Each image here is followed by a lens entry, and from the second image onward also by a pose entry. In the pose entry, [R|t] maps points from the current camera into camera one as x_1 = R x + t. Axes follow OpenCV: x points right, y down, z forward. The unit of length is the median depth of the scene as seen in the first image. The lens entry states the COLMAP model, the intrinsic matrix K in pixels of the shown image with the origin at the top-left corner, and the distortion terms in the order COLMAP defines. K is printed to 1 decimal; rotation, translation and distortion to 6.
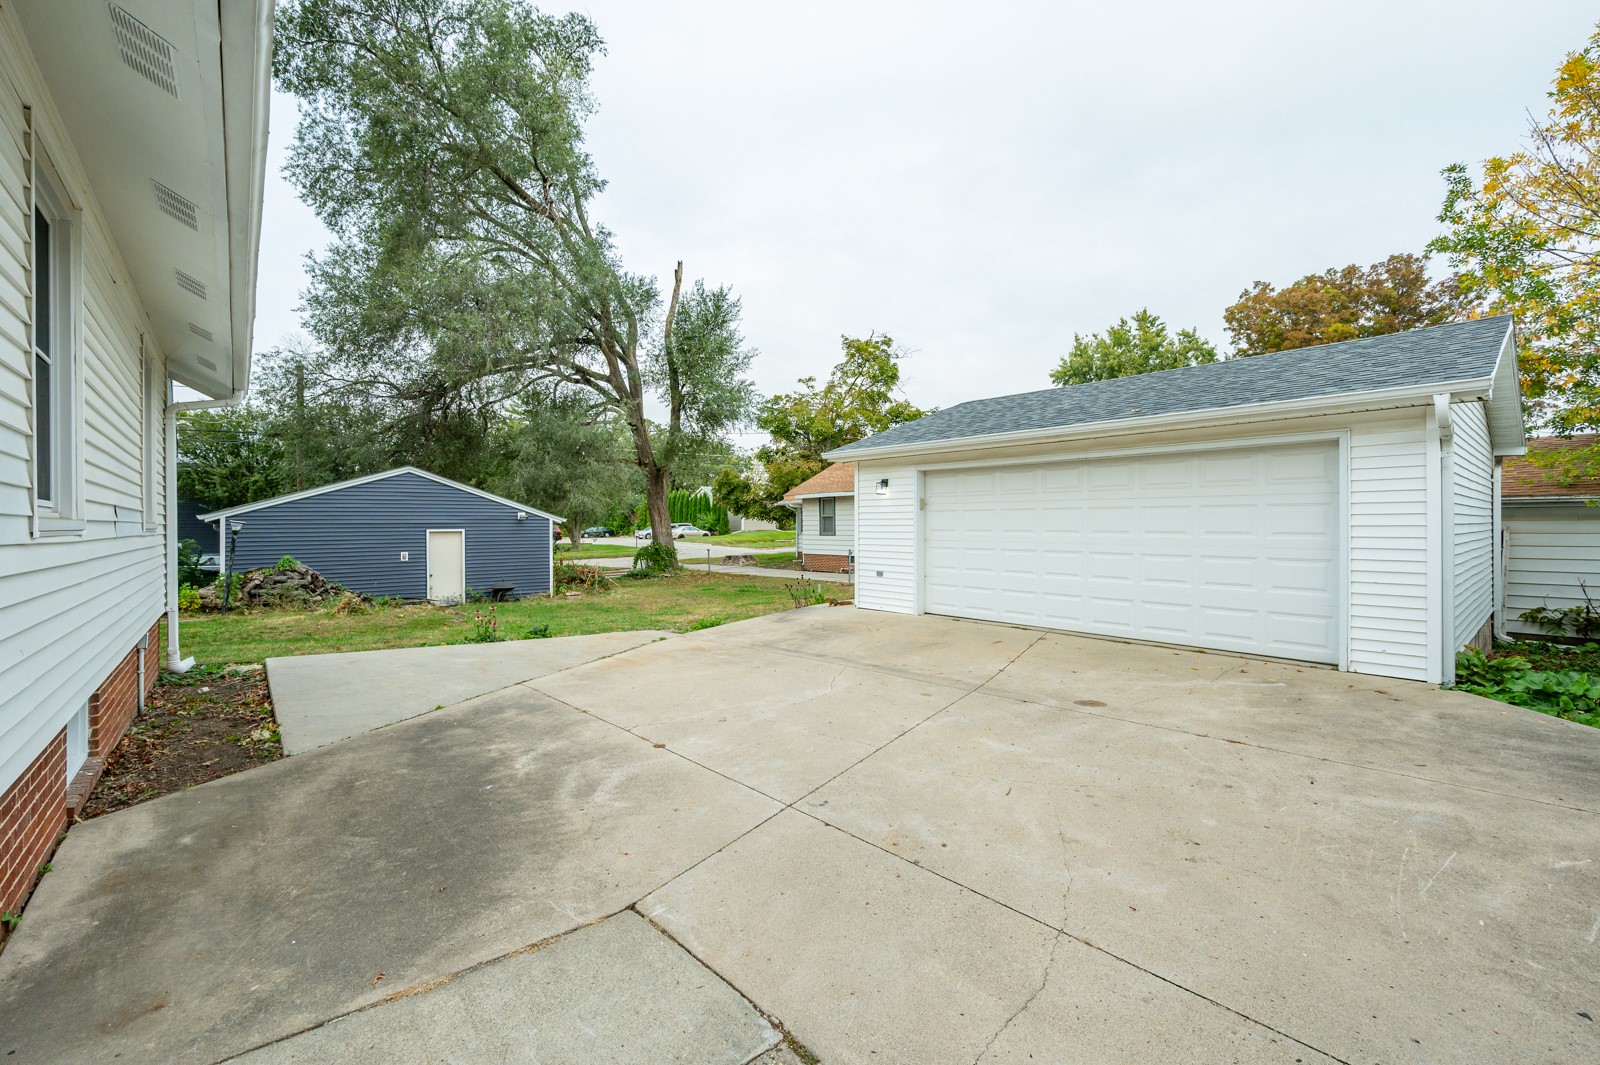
lens RADIAL K [[668.9, 0, 799.9], [0, 668.9, 527.4], [0, 0, 1]] dist [0.001501, 0.000028]
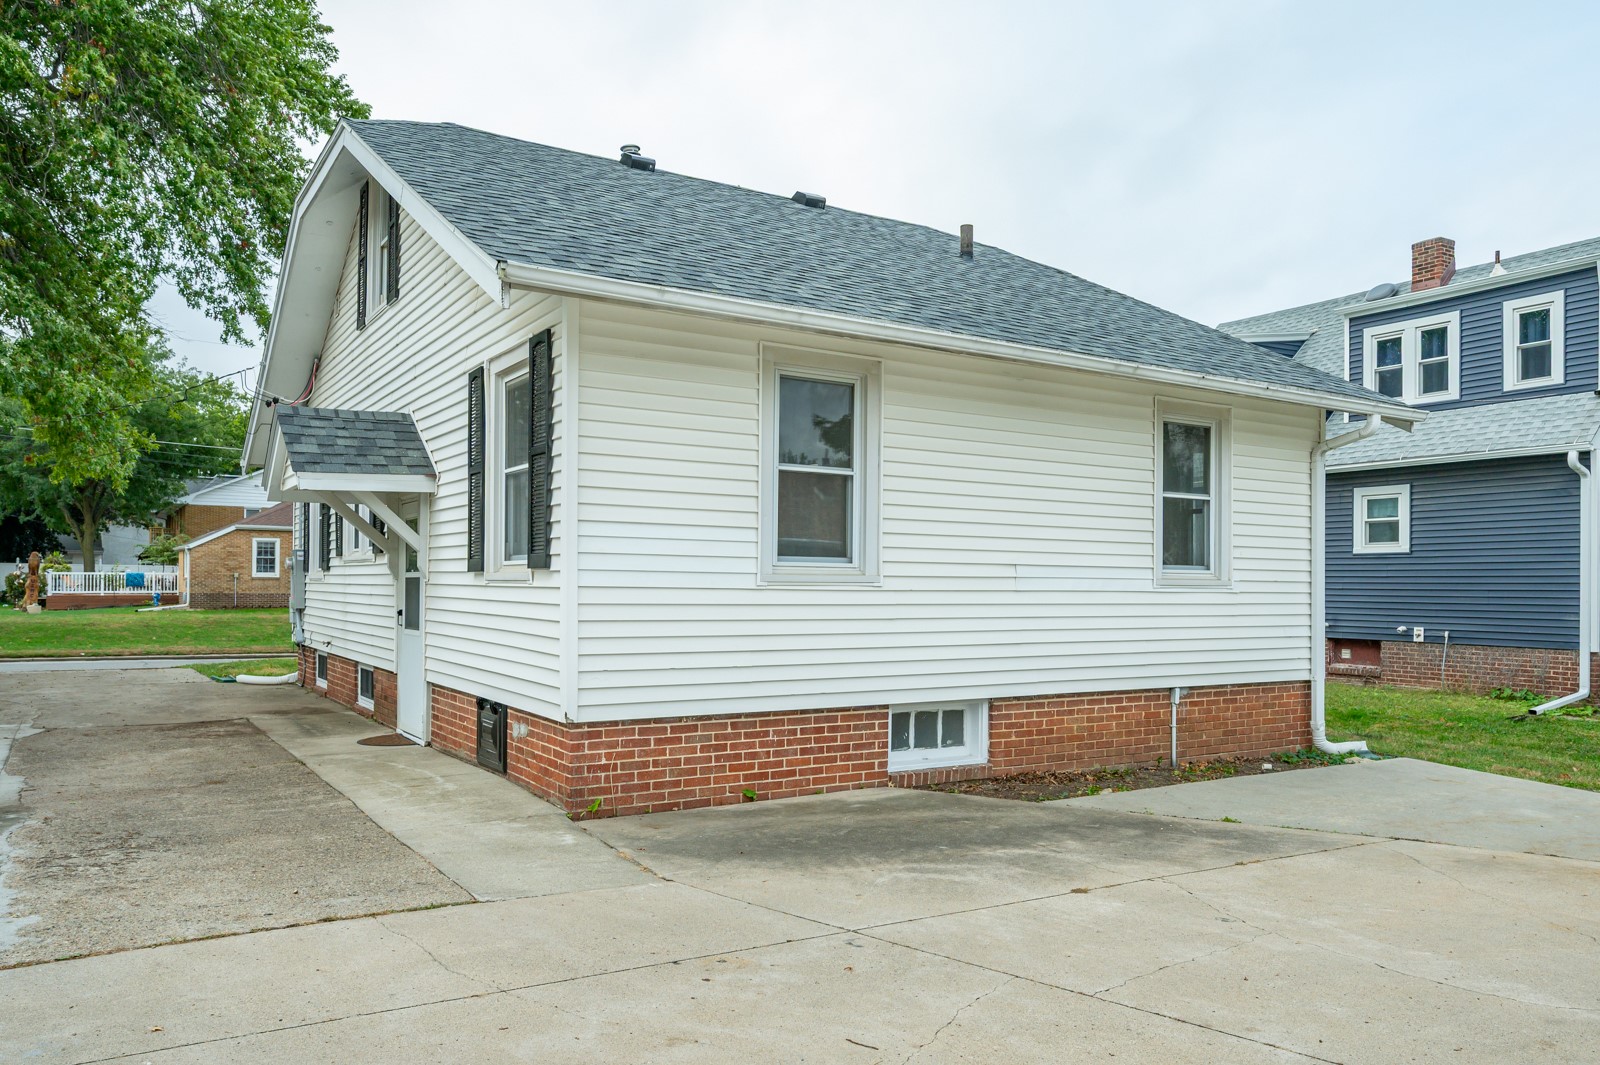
lens RADIAL K [[1137.8, 0, 799.3], [0, 1137.8, 539.2], [0, 0, 1]] dist [-0.004947, -0.001516]
pose [[-0.144810, -0.034196, -0.988868, 1.294019], [-0.011433, 0.999394, -0.032886, -0.009035], [0.989393, 0.006543, -0.145114, 1.075726]]
